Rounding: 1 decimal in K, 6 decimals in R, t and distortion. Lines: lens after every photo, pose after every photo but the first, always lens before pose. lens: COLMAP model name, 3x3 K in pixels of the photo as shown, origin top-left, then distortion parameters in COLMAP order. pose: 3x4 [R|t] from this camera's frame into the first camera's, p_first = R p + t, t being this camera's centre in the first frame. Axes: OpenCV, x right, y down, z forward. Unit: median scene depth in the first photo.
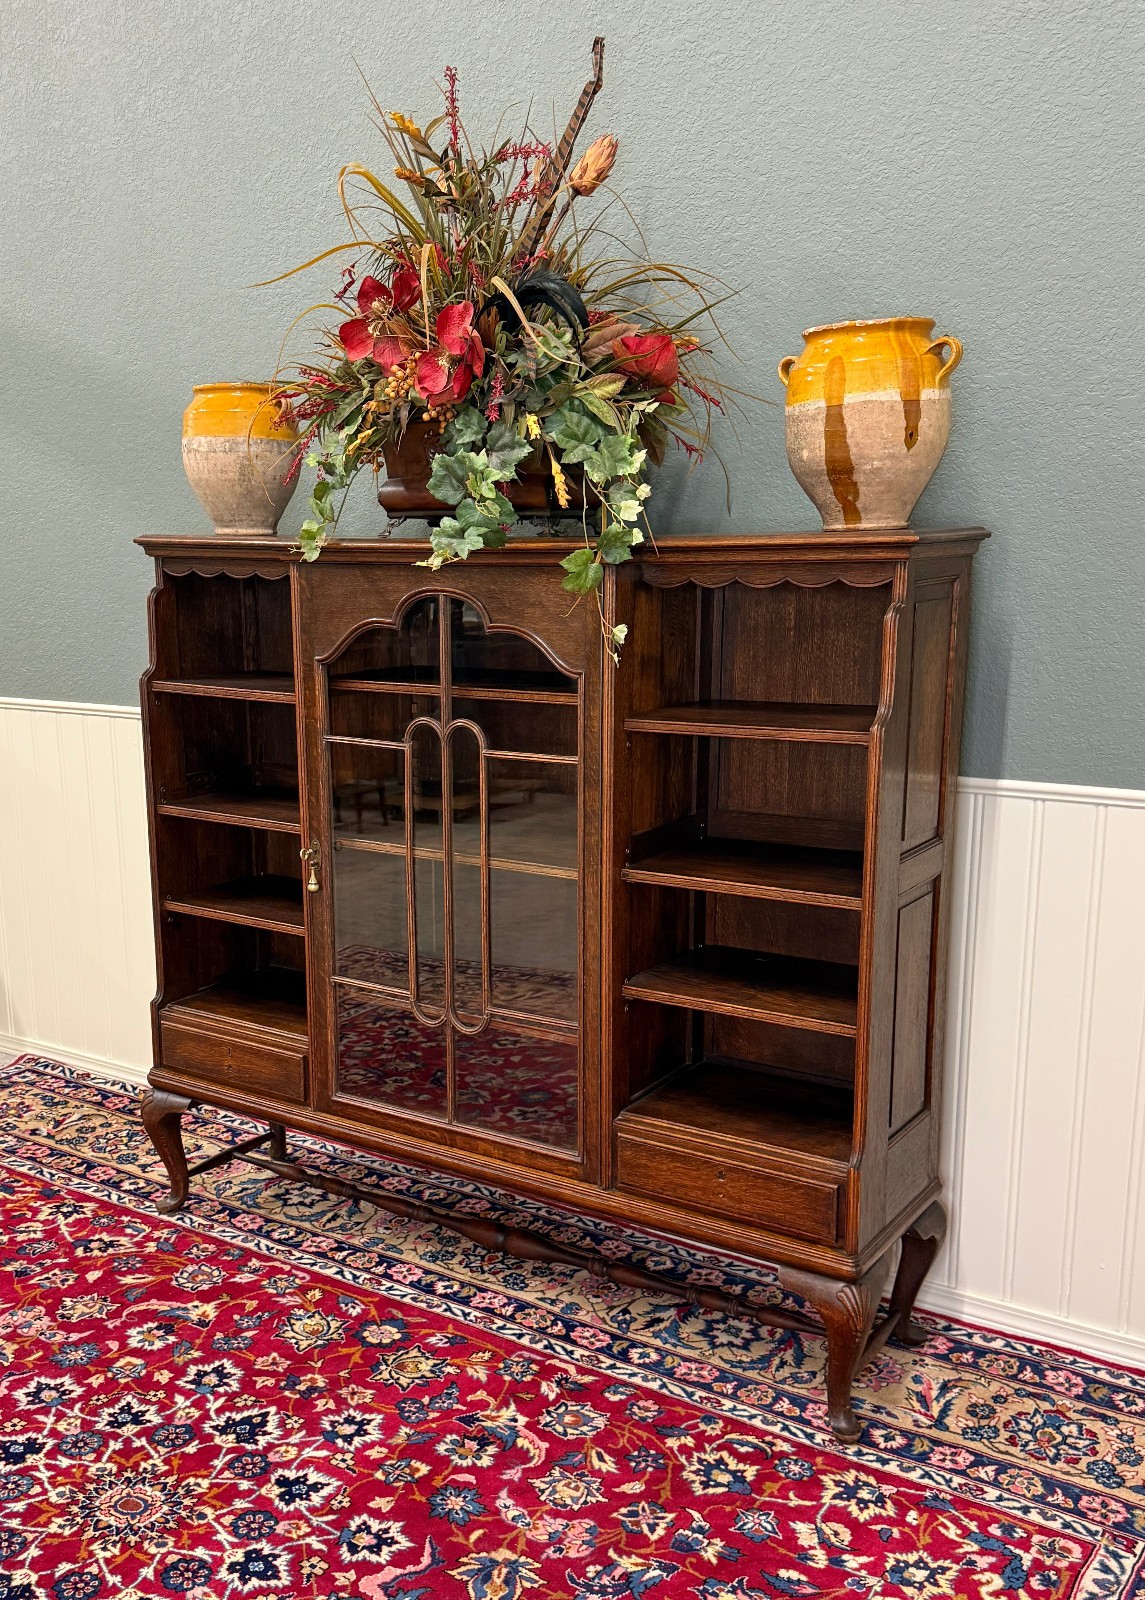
lens RADIAL K [[1536.6, 0, 489.9], [0, 1536.6, 867.3], [0, 0, 1]] dist [0.055241, 0.000000]
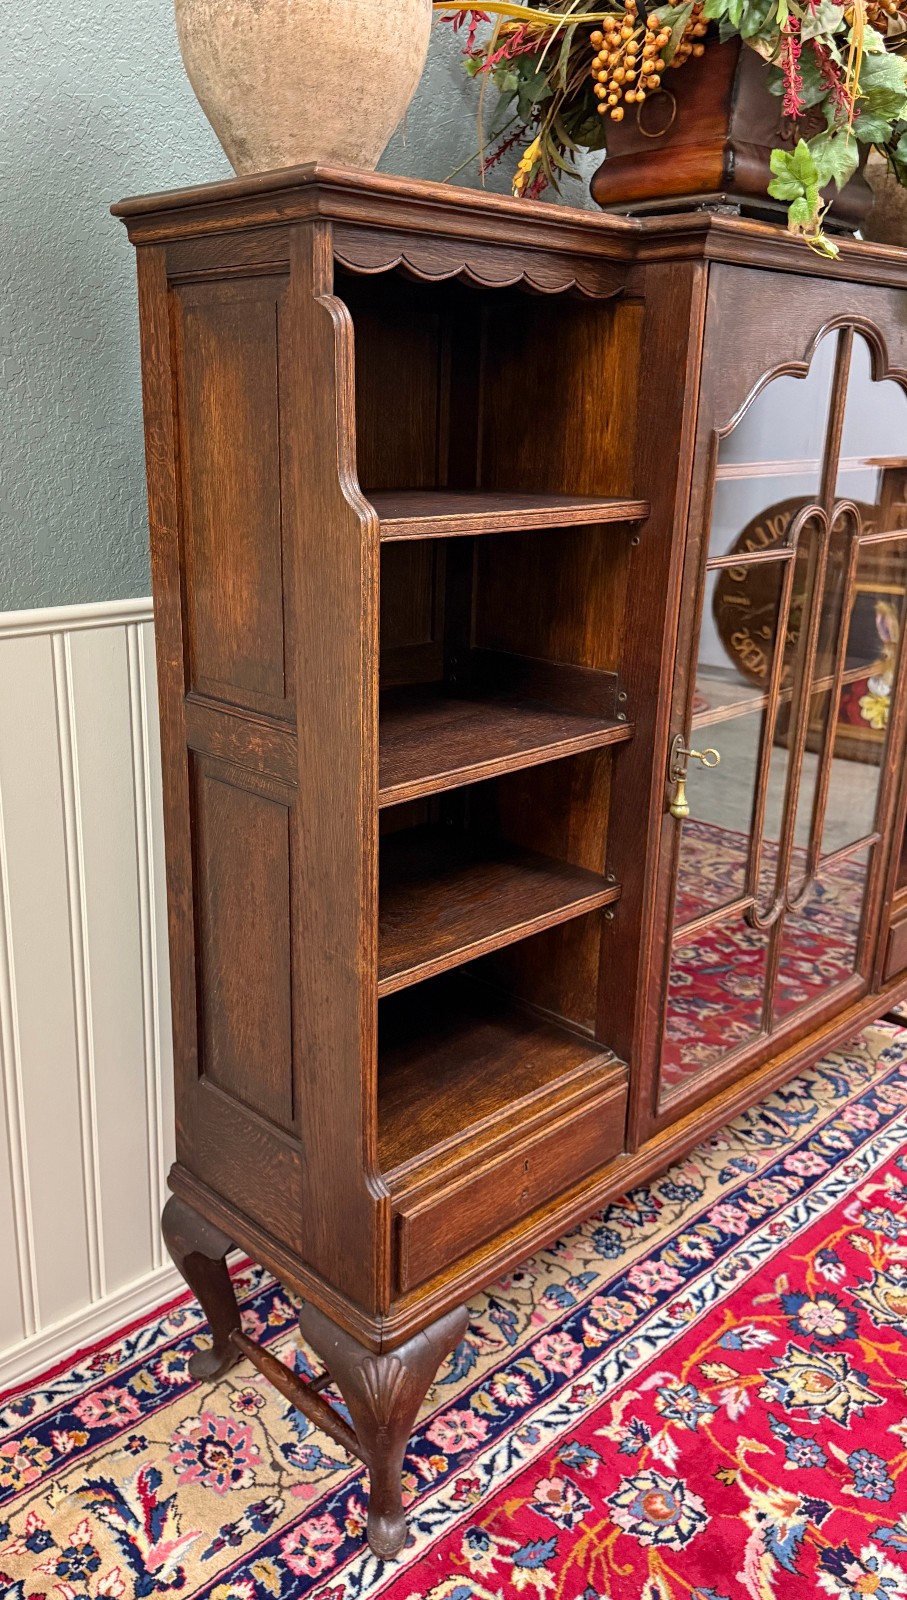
lens RADIAL K [[1246.9, 0, 355.5], [0, 1246.9, 771.2], [0, 0, 1]] dist [0.005055, -0.003183]
pose [[0.221628, -0.275788, 0.935319, -0.665675], [0.199423, 0.951719, 0.233370, -0.159443], [-0.954522, 0.134803, 0.265926, 1.074721]]
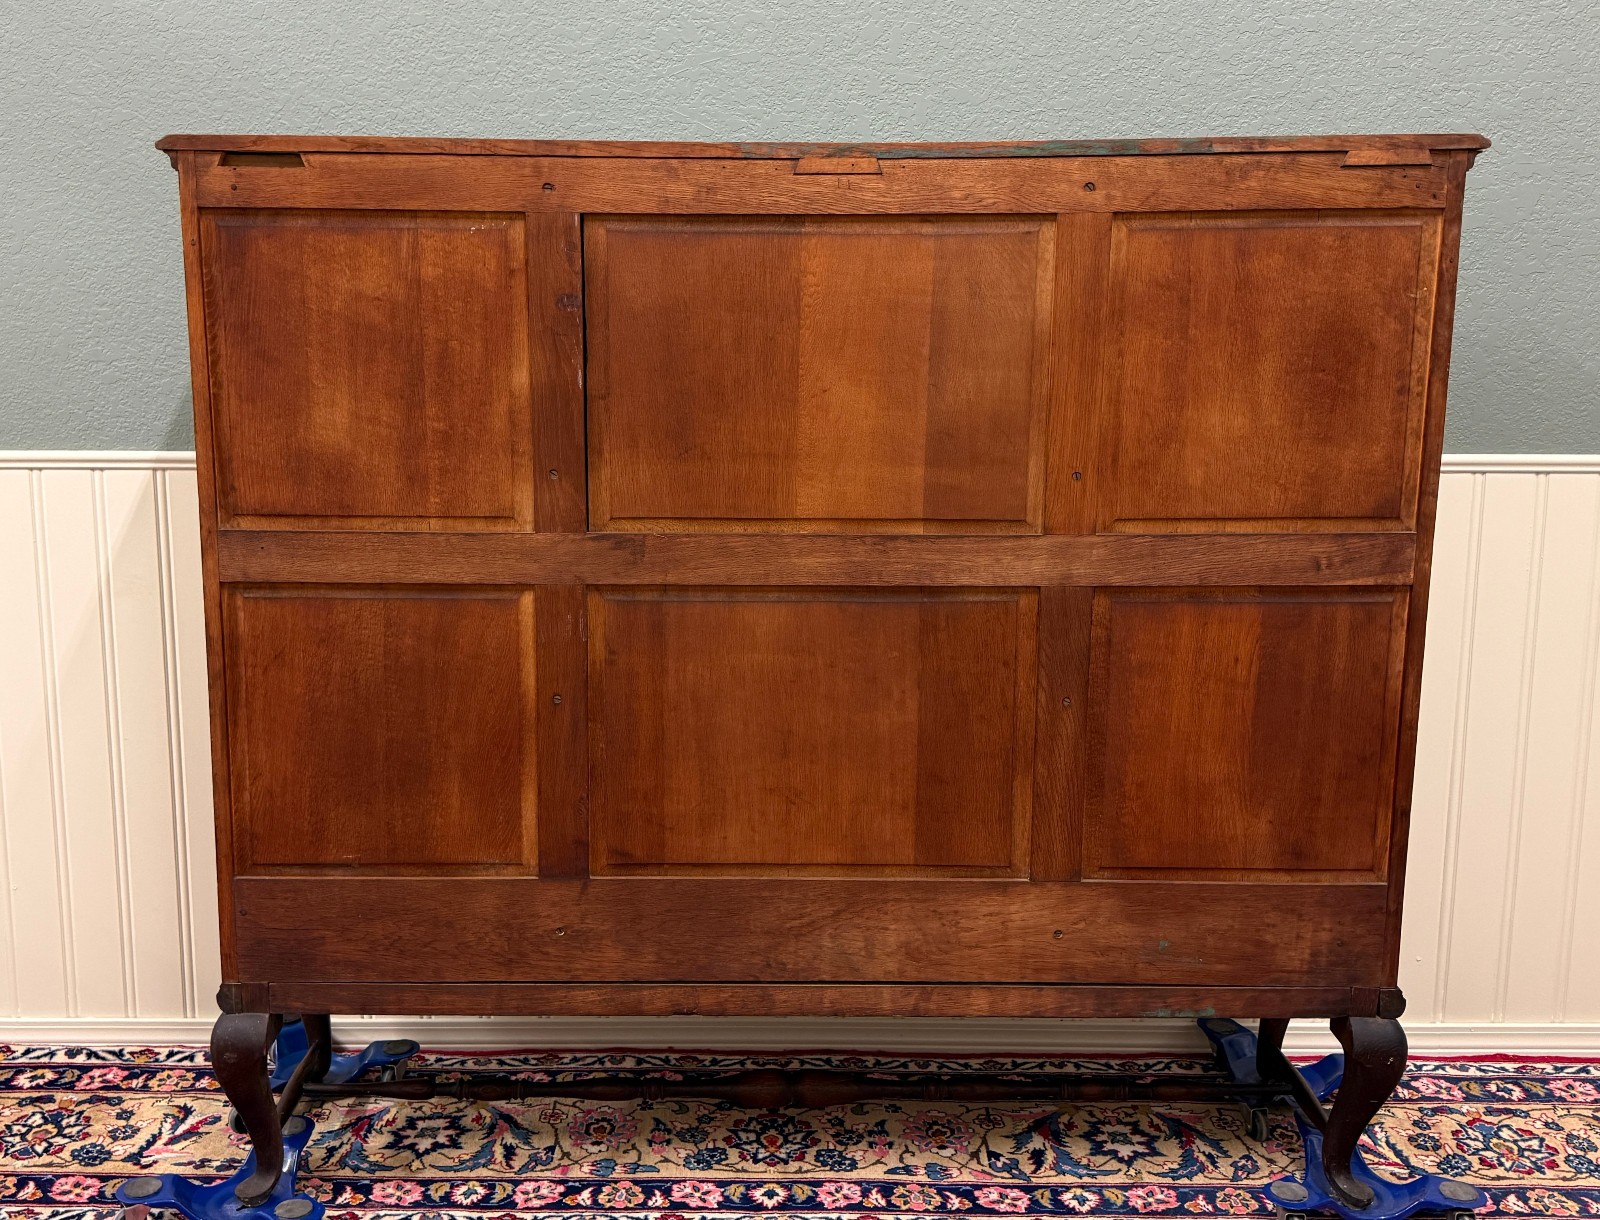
lens RADIAL K [[1597.0, 0, 704.9], [0, 1597.0, 545.3], [0, 0, 1]] dist [0.002912, 0.000000]
pose [[0.830315, -0.075666, 0.552134, -0.497527], [0.112982, 0.993021, -0.033819, -0.010892], [-0.545722, 0.090461, 0.833069, 0.403221]]
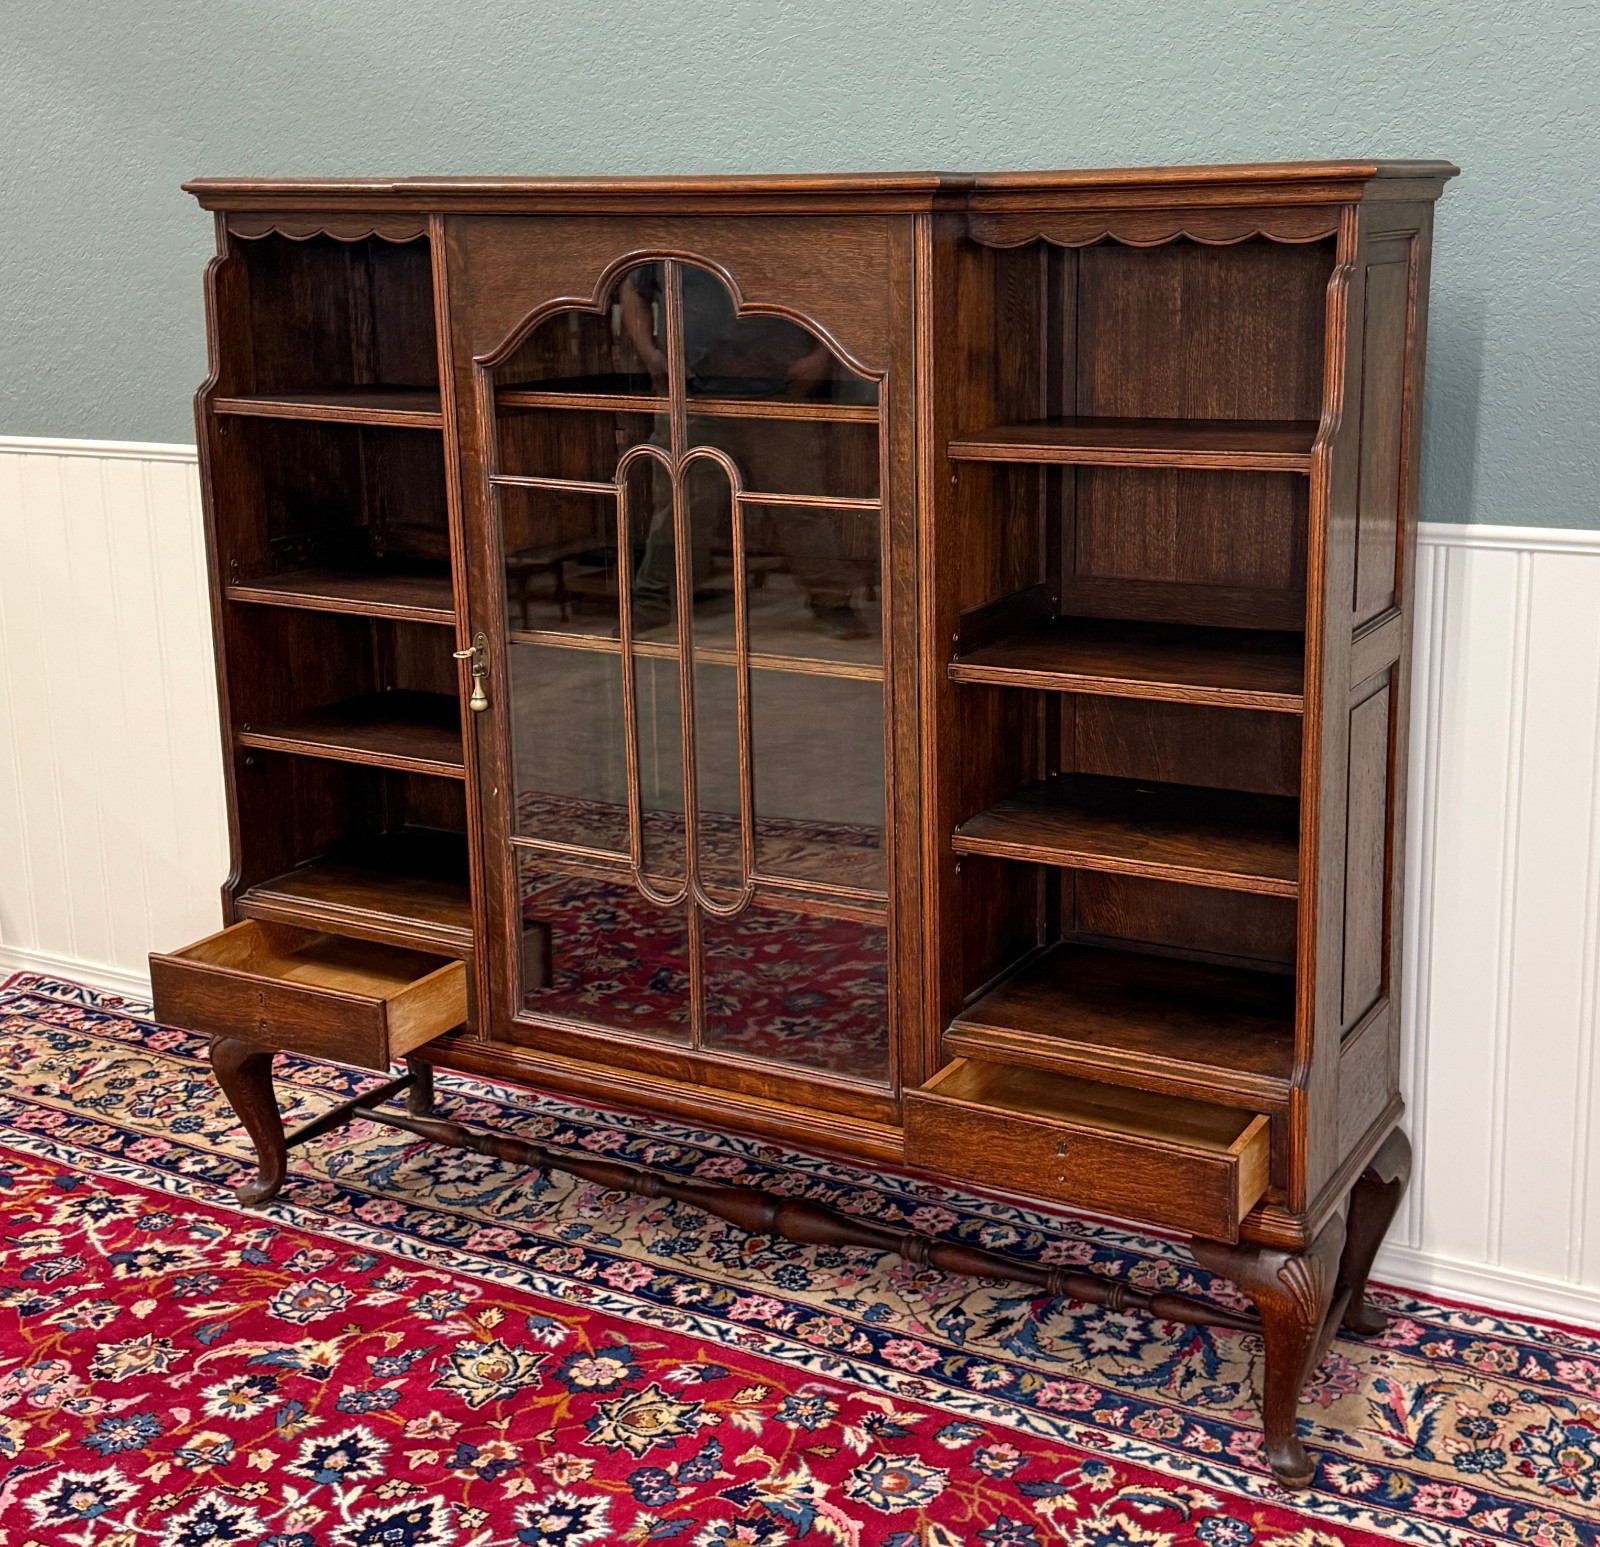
lens RADIAL K [[2104.8, 0, 928.5], [0, 2104.8, 660.2], [0, 0, 1]] dist [0.062160, 0.000000]
pose [[0.992420, -0.024284, 0.120471, -0.033106], [0.025469, 0.999641, -0.008308, 0.007070], [-0.120226, 0.011313, 0.992682, 0.073081]]
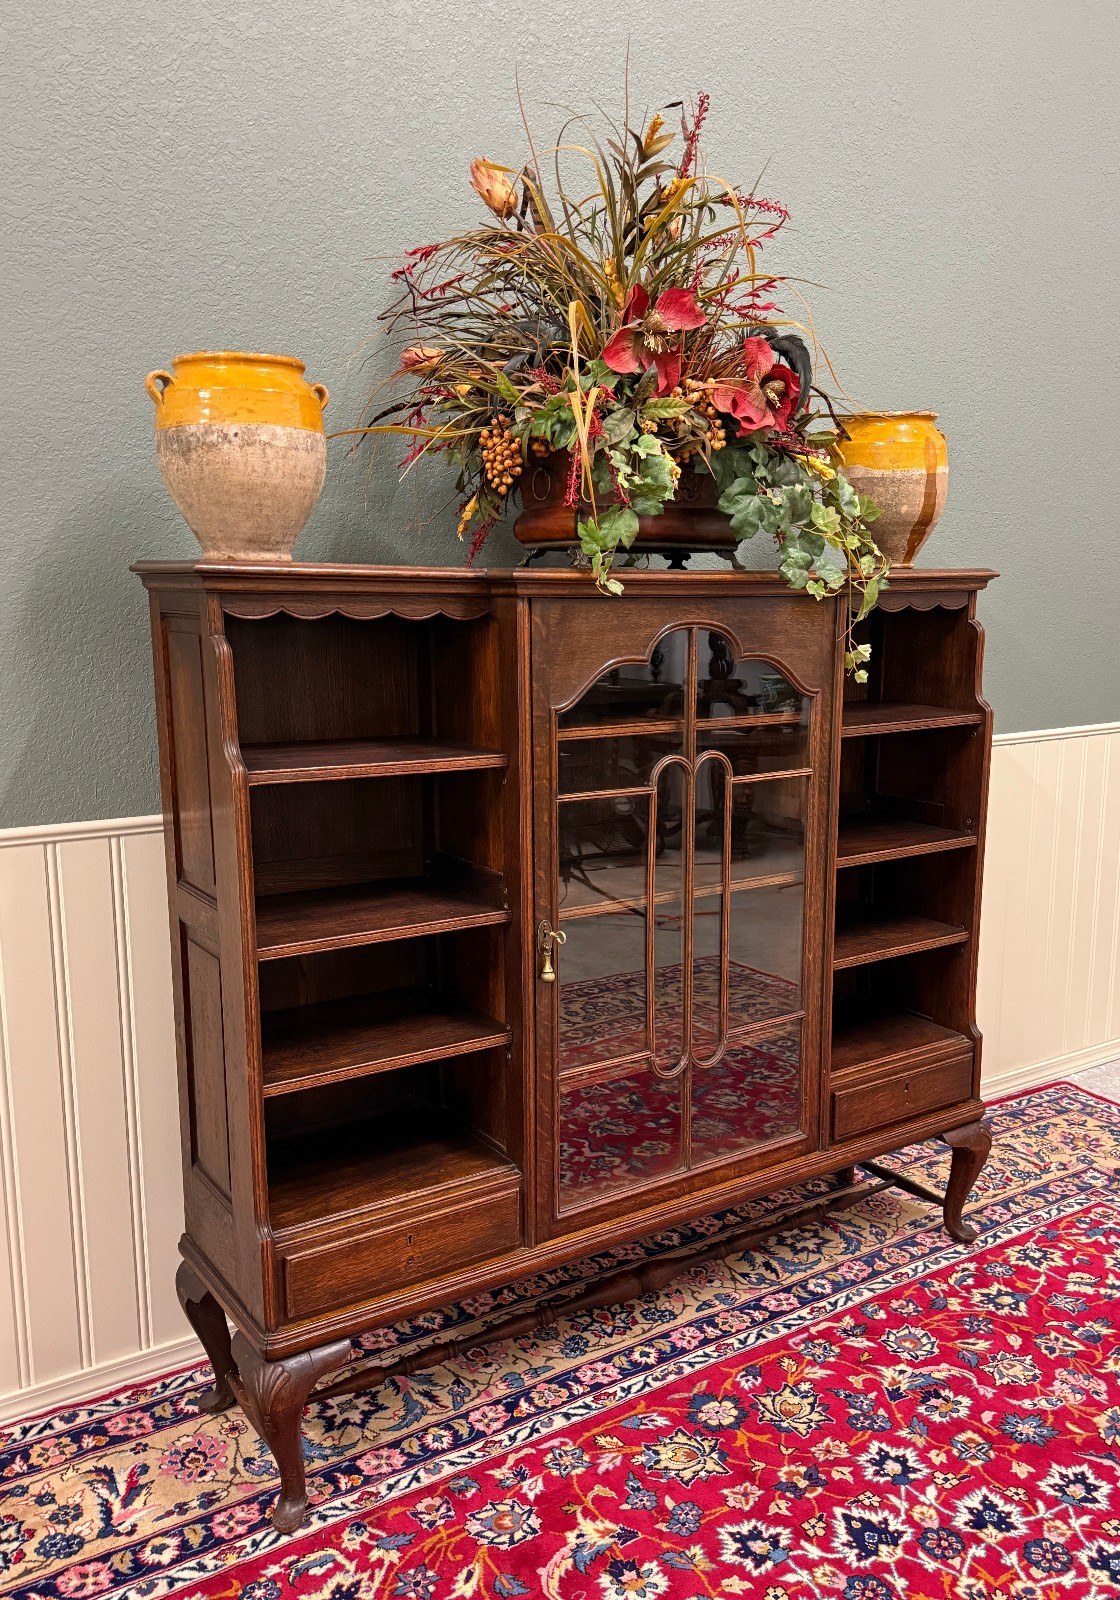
lens RADIAL K [[1343.9, 0, 597.2], [0, 1343.9, 798.6], [0, 0, 1]] dist [0.010442, -0.002821]
pose [[0.354869, -0.147640, 0.923185, -0.836604], [0.194158, 0.977562, 0.081703, -0.149644], [-0.914533, 0.150249, 0.375572, 0.742697]]
